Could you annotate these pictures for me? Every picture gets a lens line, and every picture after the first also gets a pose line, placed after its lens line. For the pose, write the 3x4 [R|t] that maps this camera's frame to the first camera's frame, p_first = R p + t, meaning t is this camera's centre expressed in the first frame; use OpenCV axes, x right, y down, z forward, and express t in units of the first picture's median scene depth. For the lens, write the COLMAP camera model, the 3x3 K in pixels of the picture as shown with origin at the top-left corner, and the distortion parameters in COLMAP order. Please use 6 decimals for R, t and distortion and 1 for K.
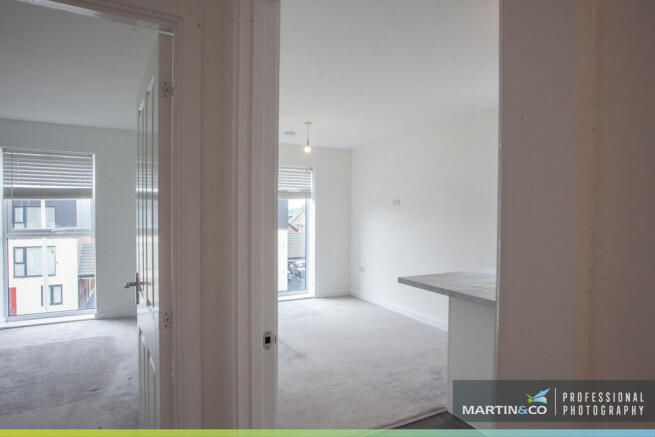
lens RADIAL K [[380.0, 0, 326.5], [0, 380.0, 230.0], [0, 0, 1]] dist [-0.021166, 0.000019]
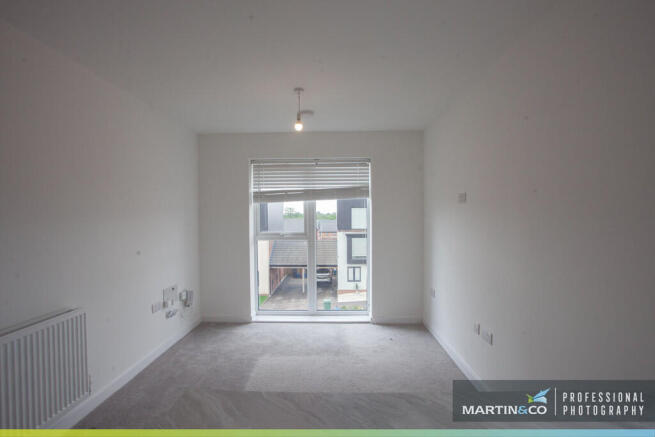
lens RADIAL K [[326.5, 0, 318.8], [0, 326.5, 221.8], [0, 0, 1]] dist [-0.066636, 0.034110]
pose [[0.867487, -0.004881, -0.497436, 0.248738], [-0.008982, 0.999635, -0.025472, -0.015470], [0.497379, 0.026564, 0.867127, 0.426686]]
